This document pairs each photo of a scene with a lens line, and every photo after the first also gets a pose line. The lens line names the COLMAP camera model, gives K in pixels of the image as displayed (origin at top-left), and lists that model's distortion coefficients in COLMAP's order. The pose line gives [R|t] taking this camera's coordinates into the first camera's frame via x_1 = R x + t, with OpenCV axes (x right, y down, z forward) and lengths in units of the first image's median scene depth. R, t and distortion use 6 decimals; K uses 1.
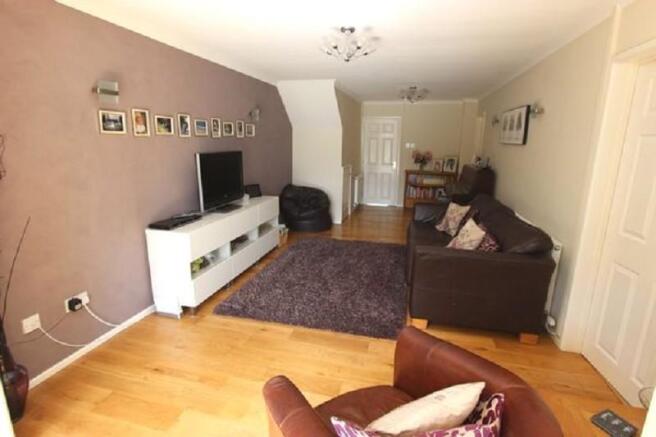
lens RADIAL K [[340.0, 0, 328.0], [0, 340.0, 218.5], [0, 0, 1]] dist [-0.000109, 0.000066]
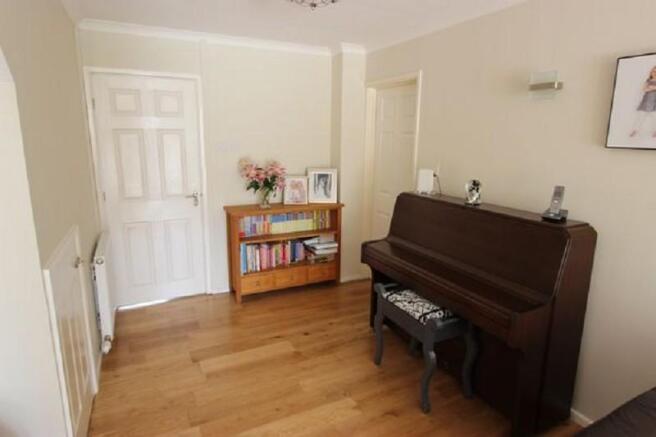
lens RADIAL K [[390.8, 0, 327.4], [0, 390.8, 207.3], [0, 0, 1]] dist [-0.001973, -0.000458]
pose [[0.758994, -0.128374, 0.638317, 0.019141], [0.144149, 0.989173, 0.027535, -0.139164], [-0.634941, 0.071114, 0.769281, 0.567035]]
